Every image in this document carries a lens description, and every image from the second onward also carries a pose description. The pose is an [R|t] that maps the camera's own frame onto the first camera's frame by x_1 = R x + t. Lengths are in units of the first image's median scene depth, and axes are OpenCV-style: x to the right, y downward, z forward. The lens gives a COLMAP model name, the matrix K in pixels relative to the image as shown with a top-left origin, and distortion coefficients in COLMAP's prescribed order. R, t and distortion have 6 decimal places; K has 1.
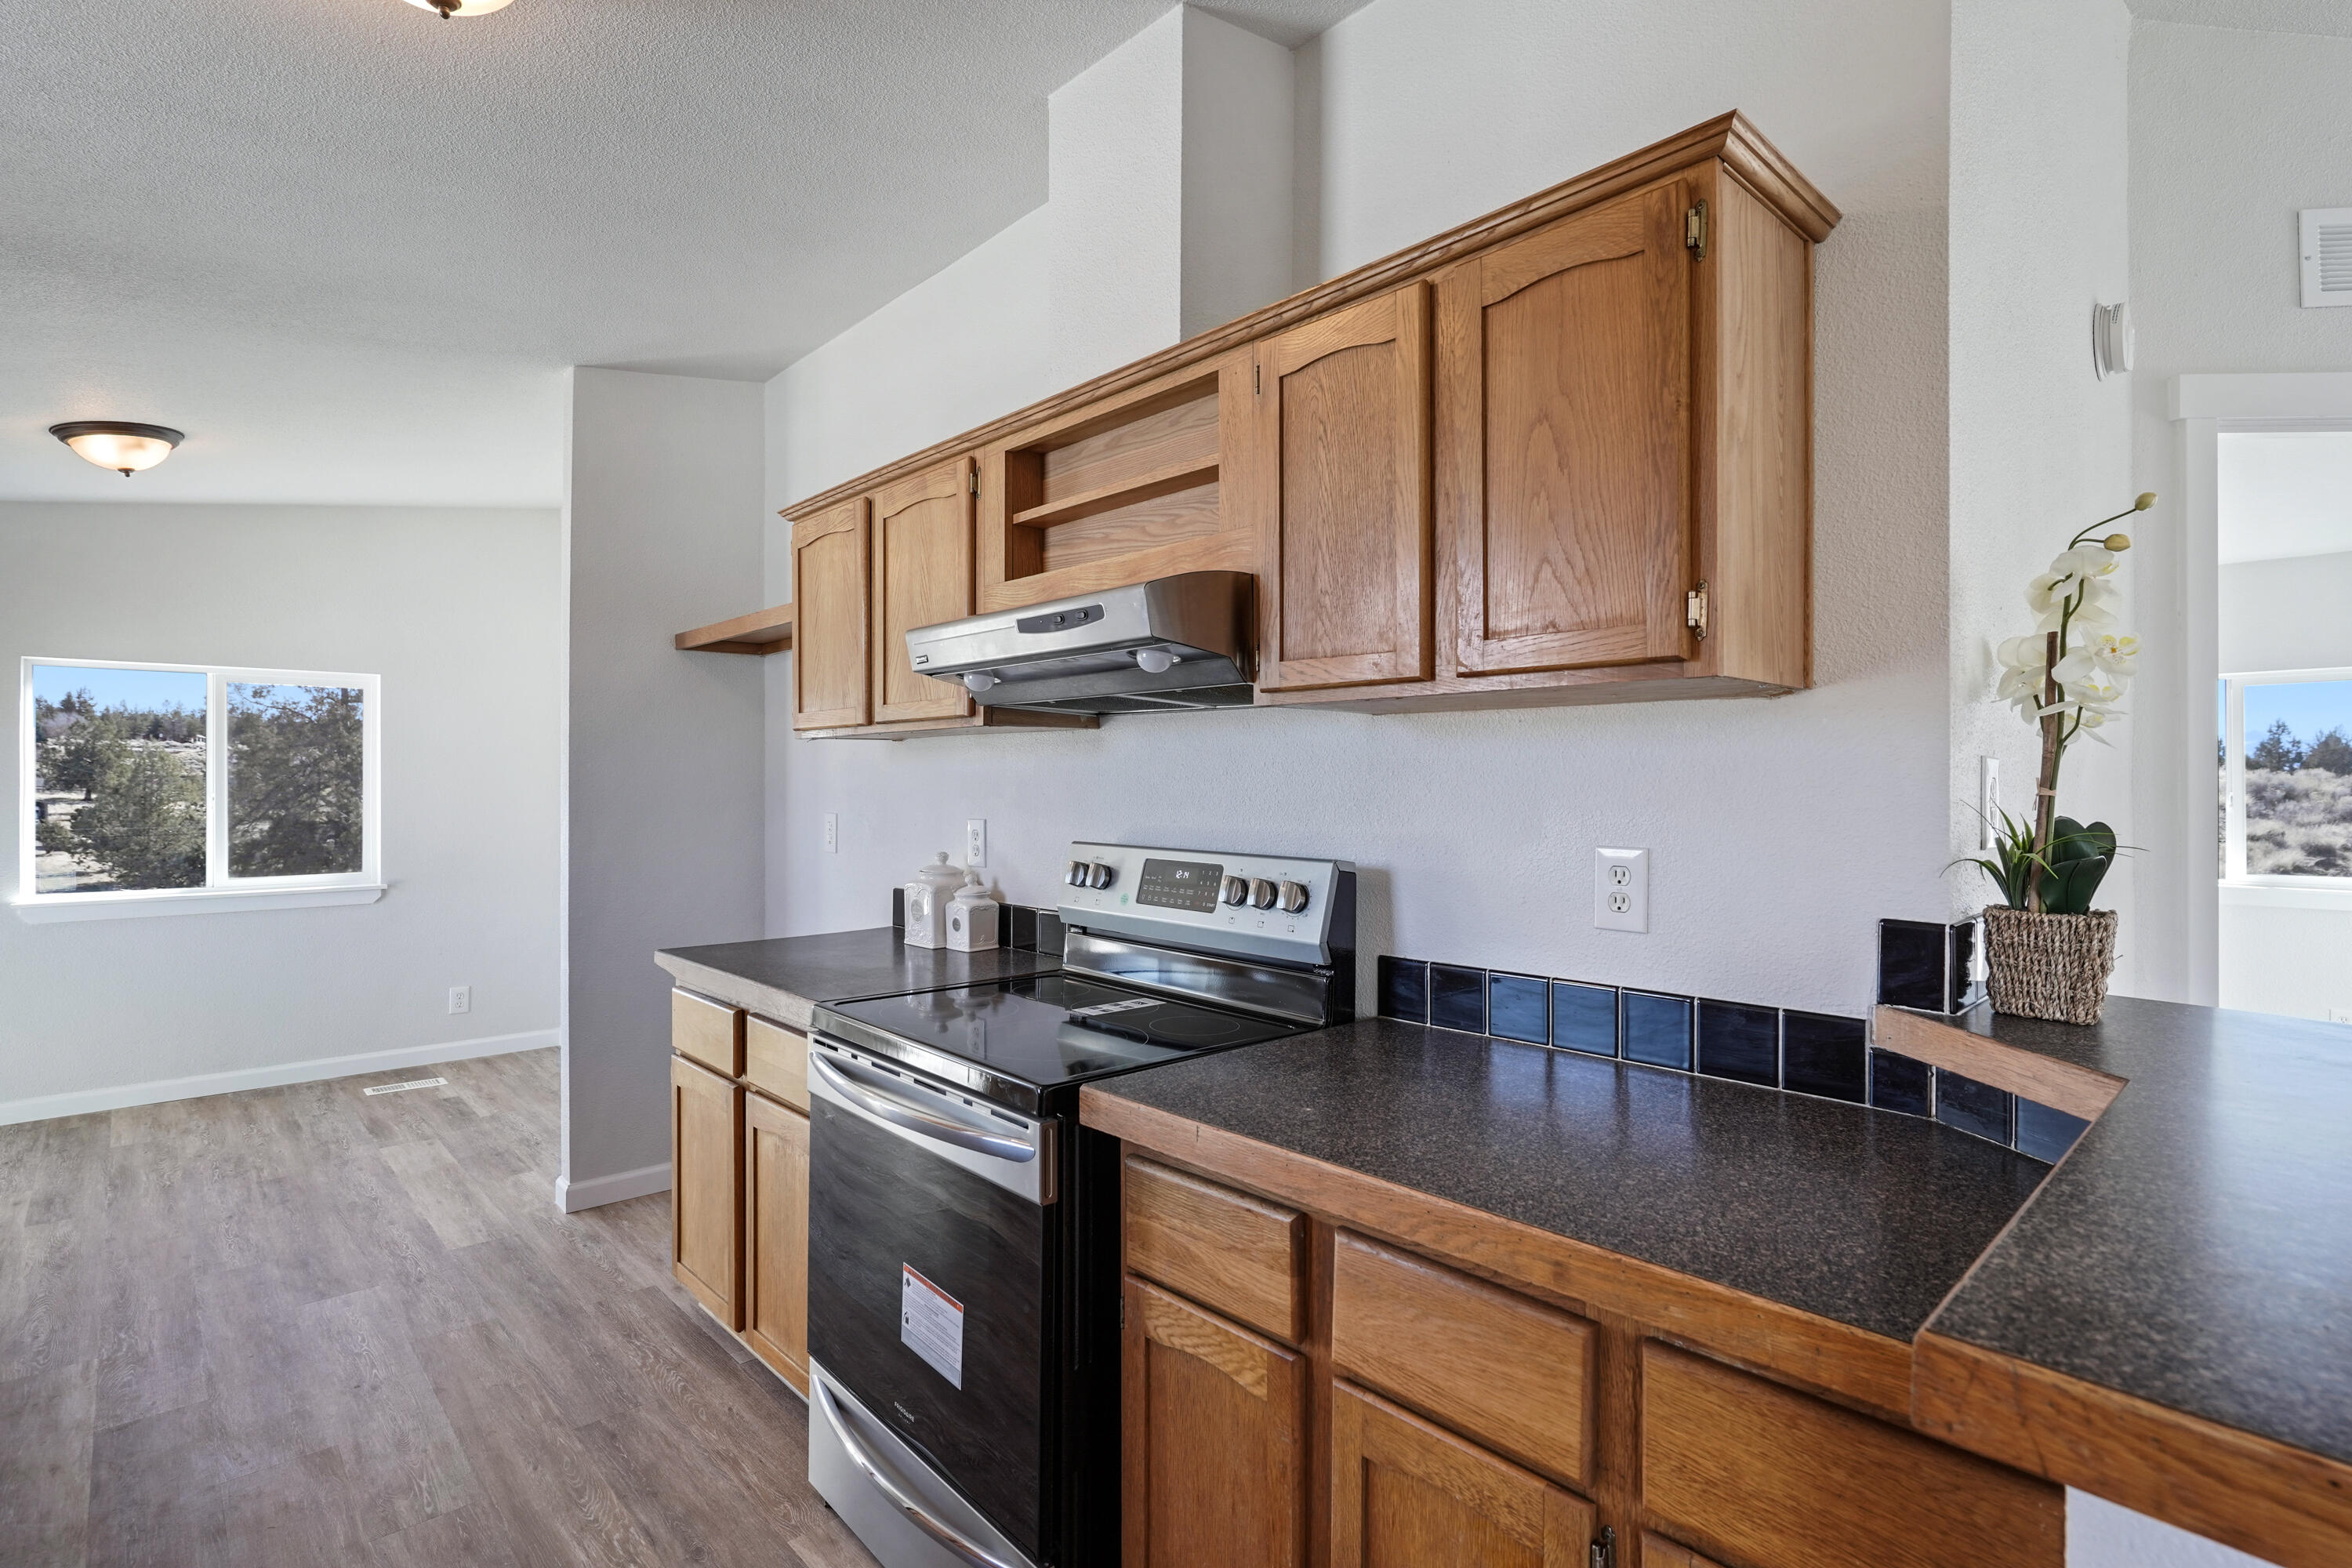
lens RADIAL K [[1123.8, 0, 1165.7], [0, 1123.8, 782.0], [0, 0, 1]] dist [-0.000633, 0.001517]
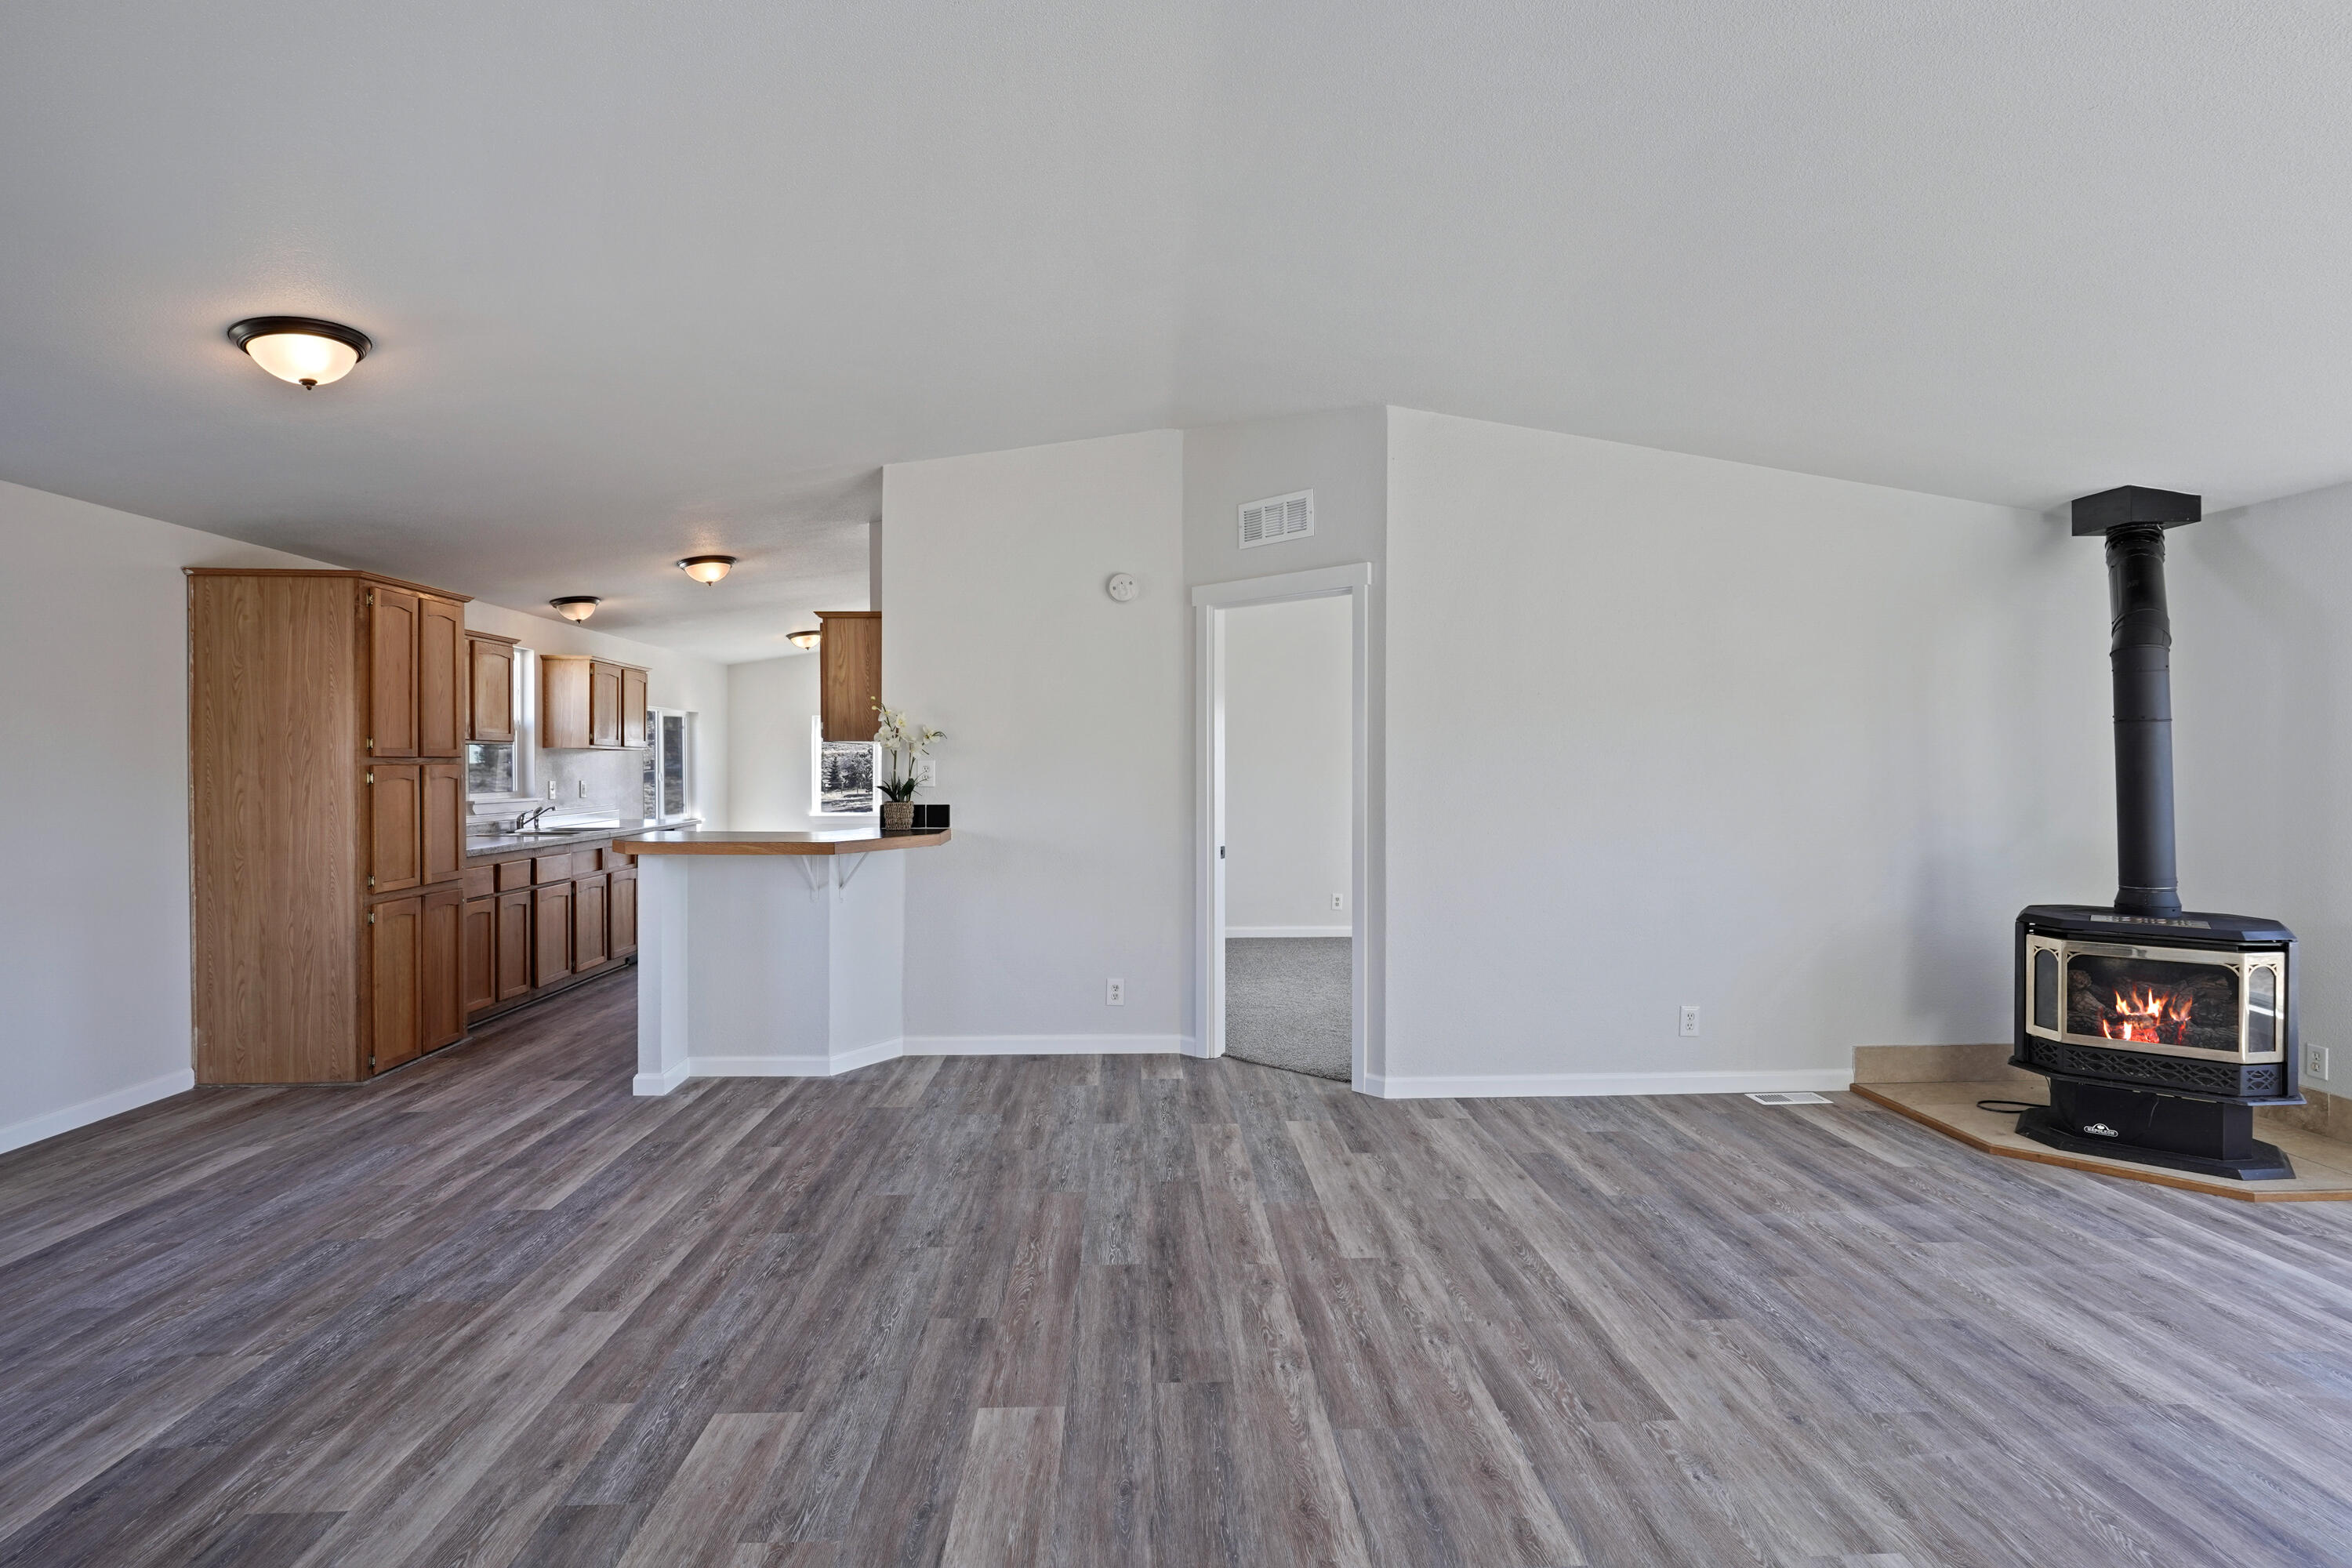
lens RADIAL K [[1146.3, 0, 1180.1], [0, 1146.3, 774.2], [0, 0, 1]] dist [-0.001311, 0.001148]
pose [[0.764531, 0.005554, -0.644563, 2.340899], [-0.000950, 0.999971, 0.007490, -0.002551], [0.644587, -0.005114, 0.764514, -0.780572]]
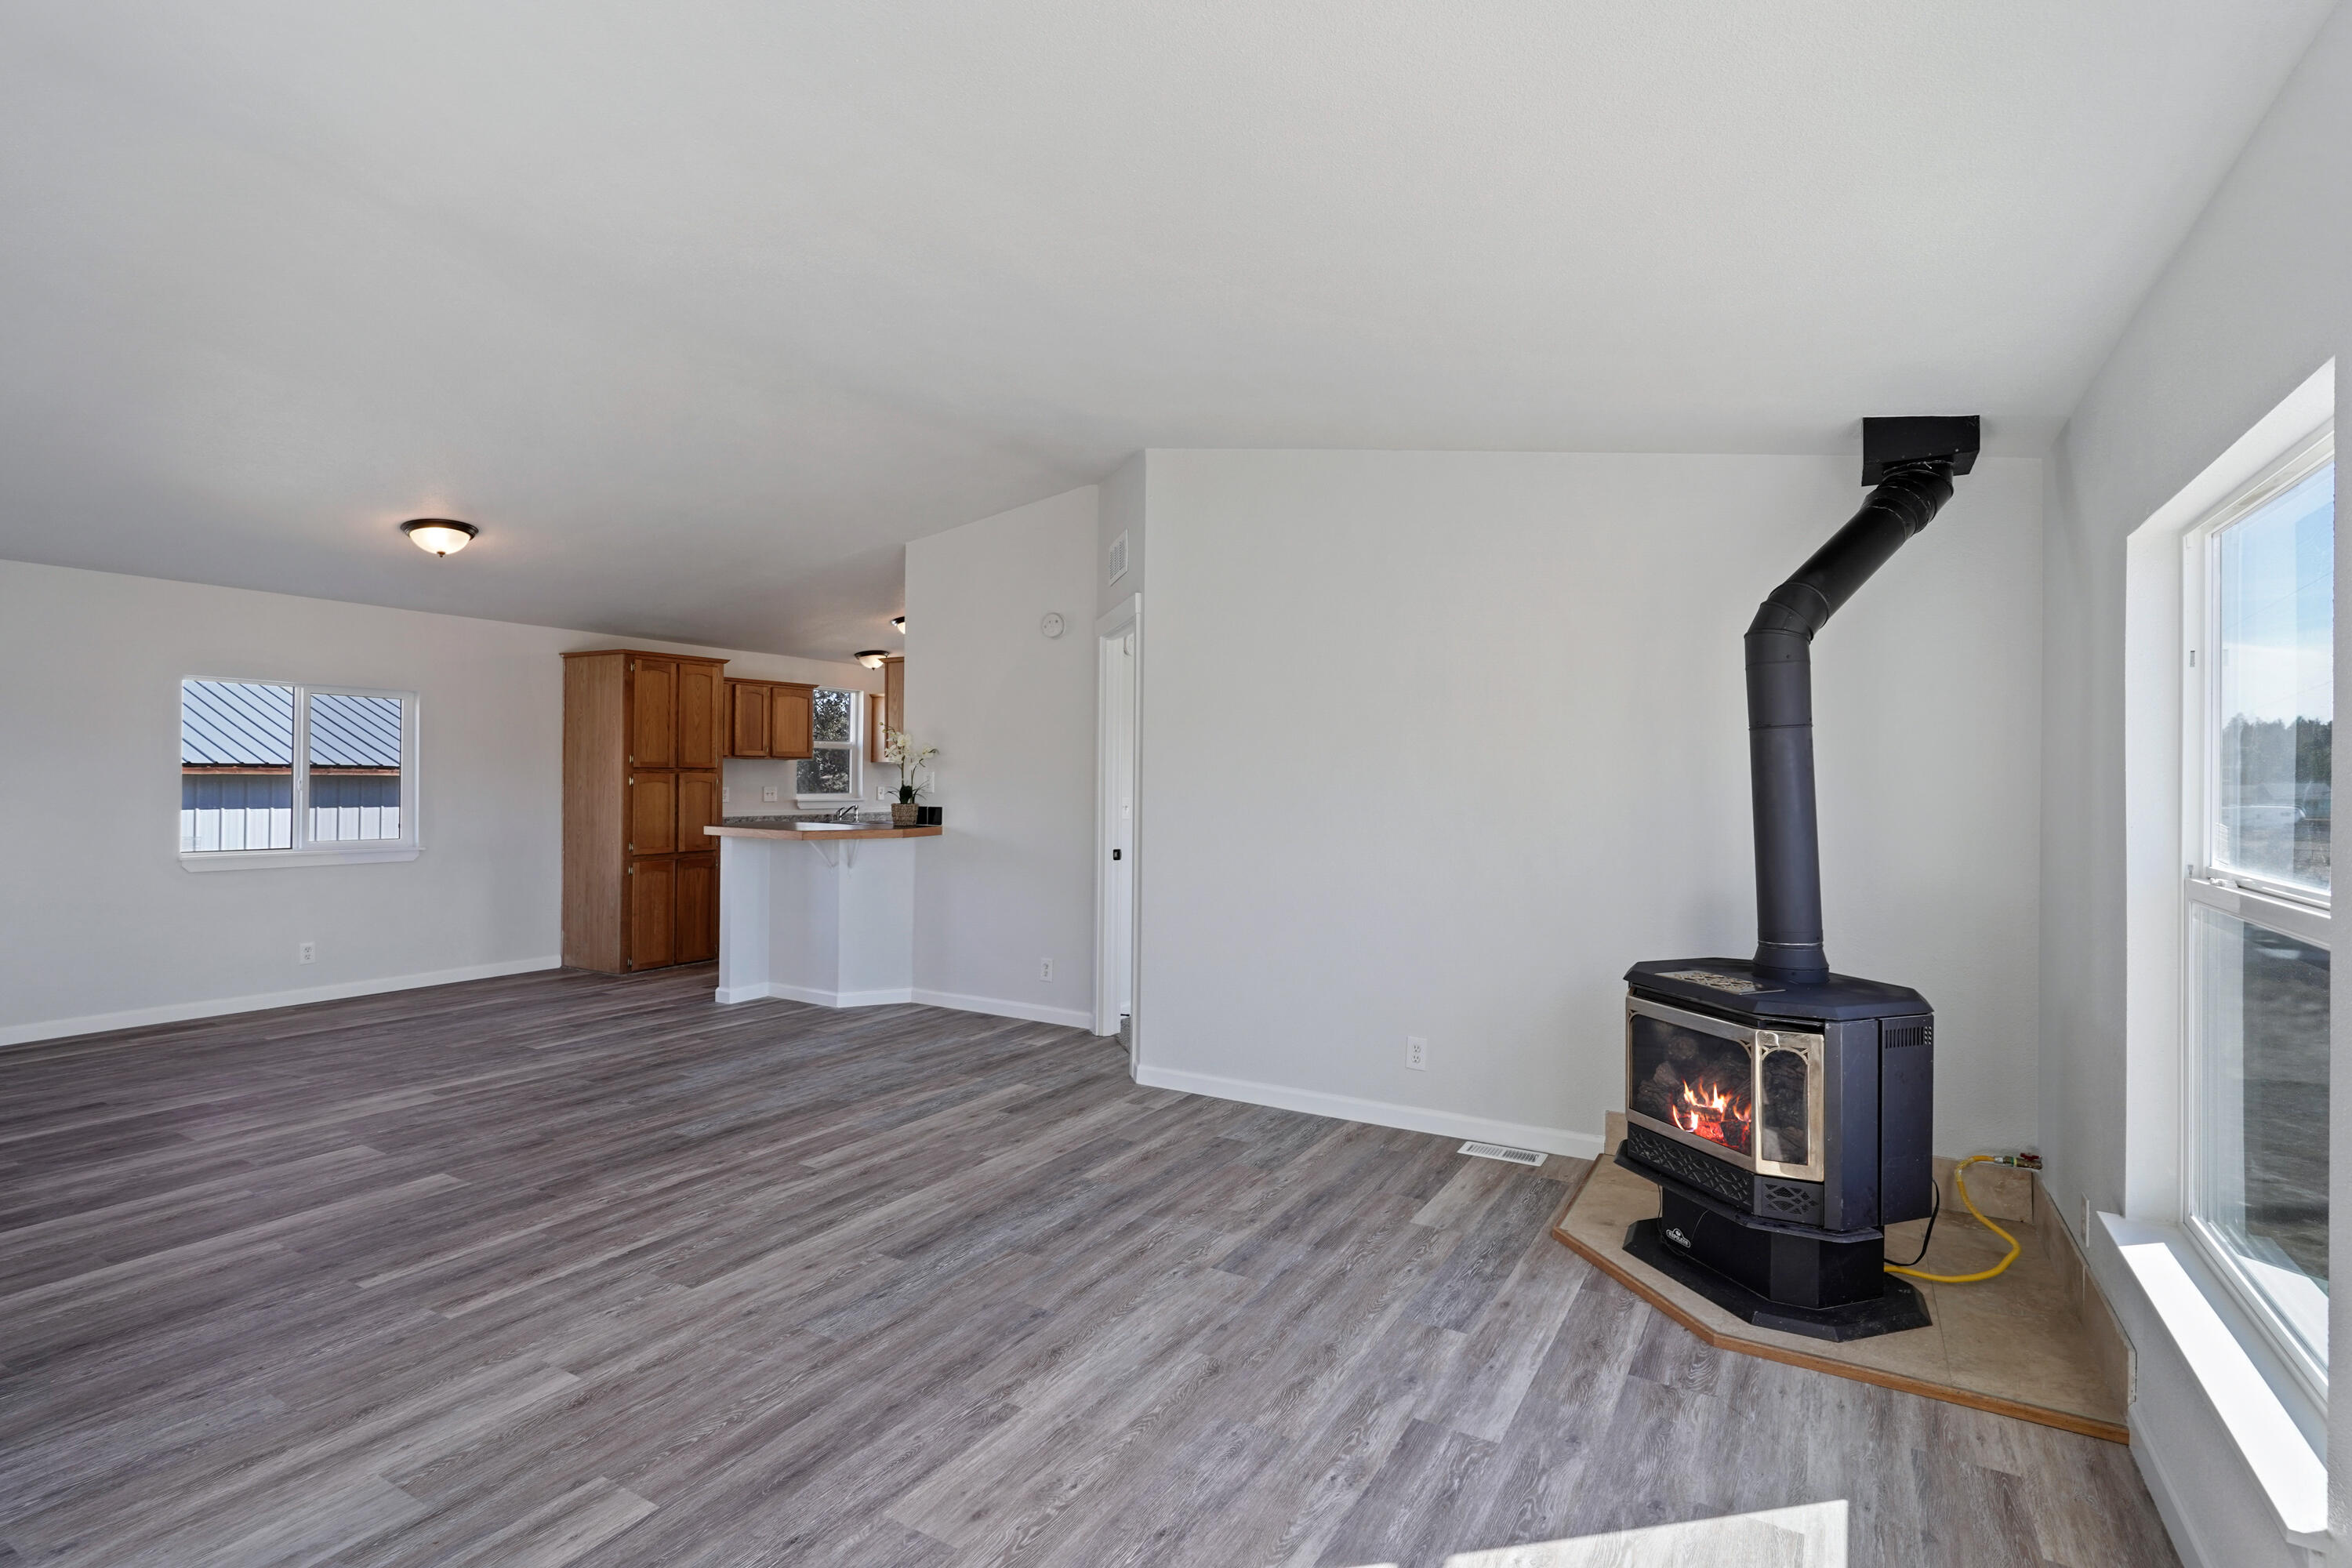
lens RADIAL K [[1123.8, 0, 1165.7], [0, 1123.8, 782.0], [0, 0, 1]] dist [-0.000633, 0.001517]
pose [[0.286333, 0.006298, -0.958109, 3.380230], [-0.009428, 0.999949, 0.003755, -0.001881], [0.958084, 0.007958, 0.286378, 0.416210]]
